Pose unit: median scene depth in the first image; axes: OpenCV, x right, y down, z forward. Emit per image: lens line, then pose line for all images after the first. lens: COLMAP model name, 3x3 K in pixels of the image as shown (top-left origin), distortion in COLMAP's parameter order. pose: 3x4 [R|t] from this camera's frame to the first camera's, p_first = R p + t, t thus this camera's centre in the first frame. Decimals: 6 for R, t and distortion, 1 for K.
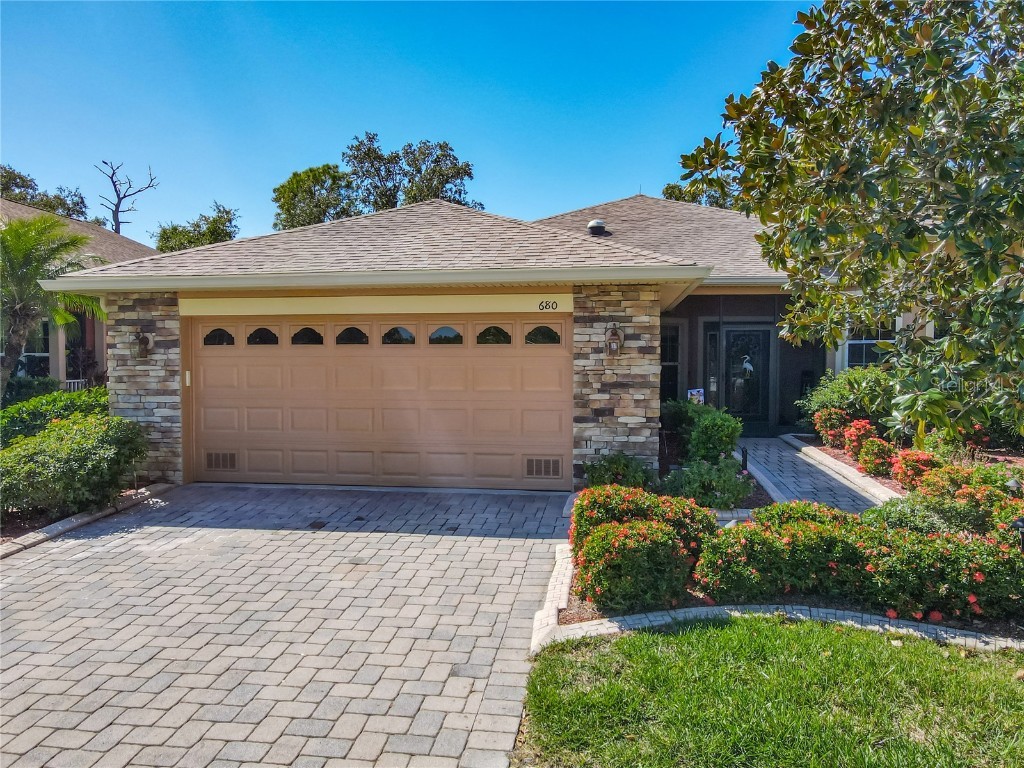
lens RADIAL K [[764.1, 0, 512.0], [0, 764.1, 384.0], [0, 0, 1]] dist [0.011964, 0.009152]
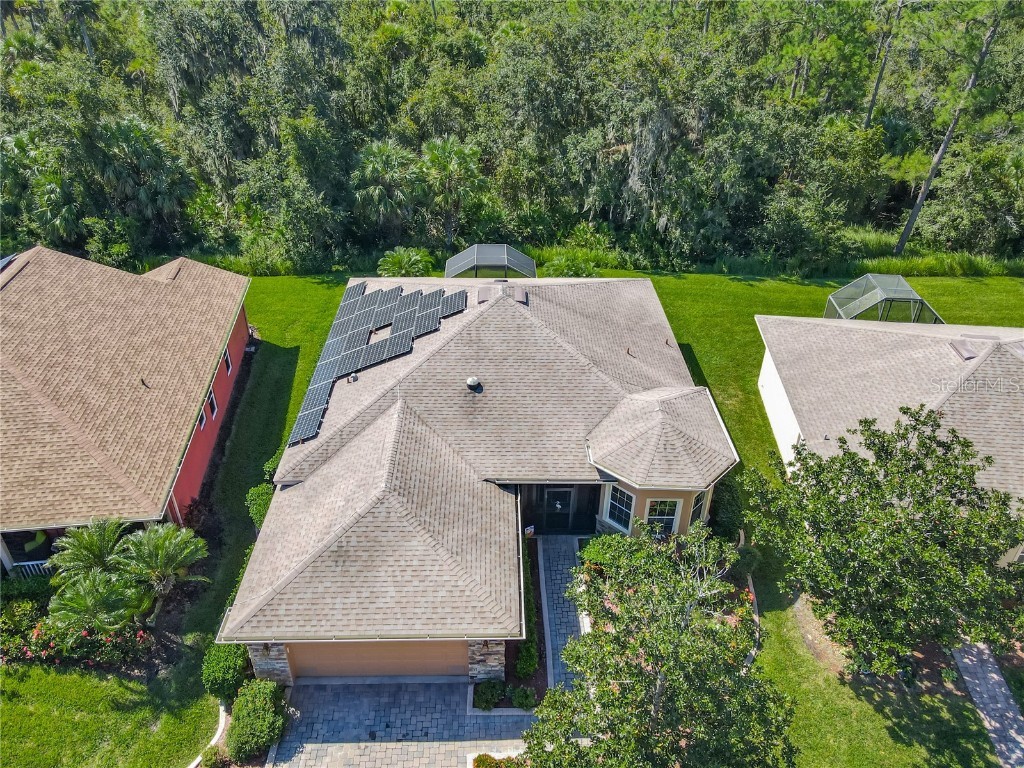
lens RADIAL K [[752.8, 0, 511.1], [0, 752.8, 387.6], [0, 0, 1]] dist [0.008813, 0.012047]
pose [[0.986405, -0.078259, 0.144503, -0.061705], [-0.006688, 0.859479, 0.511128, -1.891893], [-0.164198, -0.505145, 0.847270, -0.570508]]
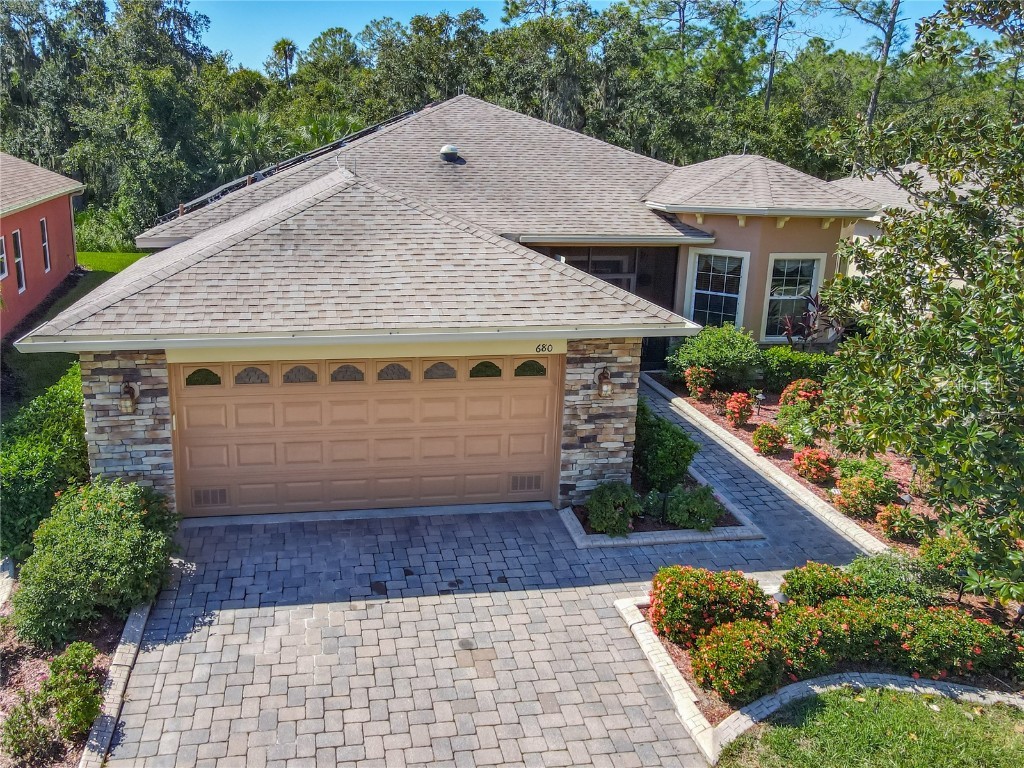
lens RADIAL K [[791.7, 0, 415.8], [0, 791.7, 322.6], [0, 0, 1]] dist [0.010609, 0.005336]
pose [[0.961407, -0.048030, 0.270904, -0.435206], [-0.003172, 0.982644, 0.185475, -0.349627], [-0.275110, -0.179176, 0.944569, -0.006981]]
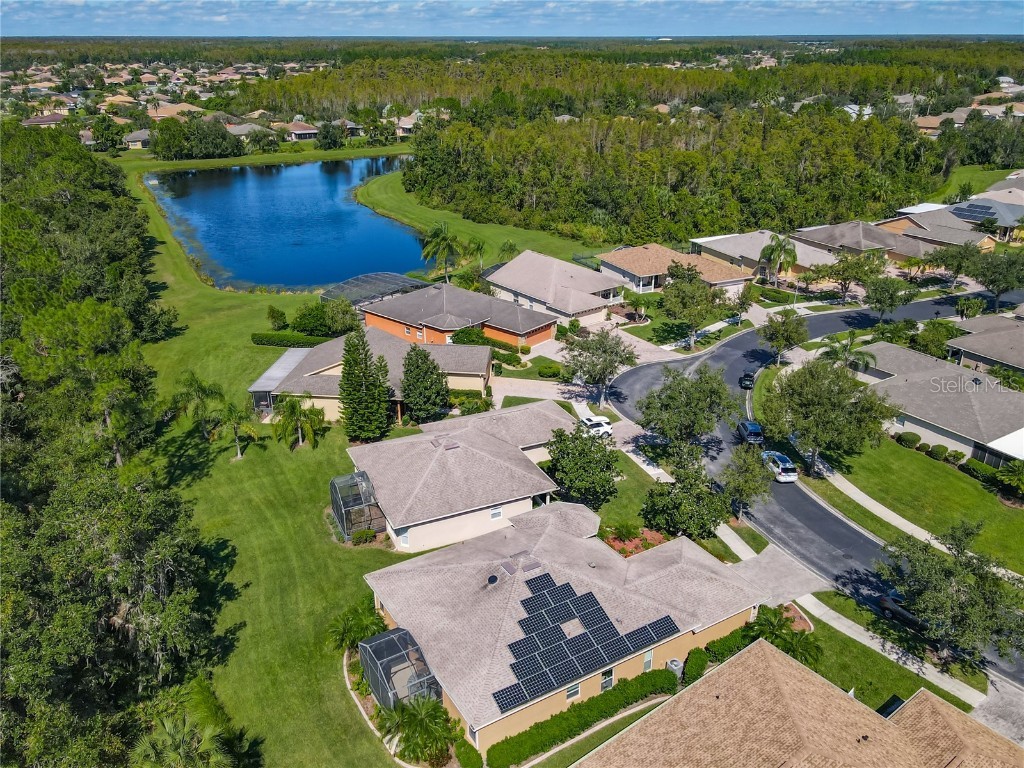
lens RADIAL K [[808.5, 0, 497.2], [0, 808.5, 385.0], [0, 0, 1]] dist [0.000944, 0.015879]
pose [[-0.626893, -0.302010, 0.718189, -3.076427], [0.038365, 0.908727, 0.415623, -3.952793], [-0.778160, 0.288105, -0.558088, 5.307050]]
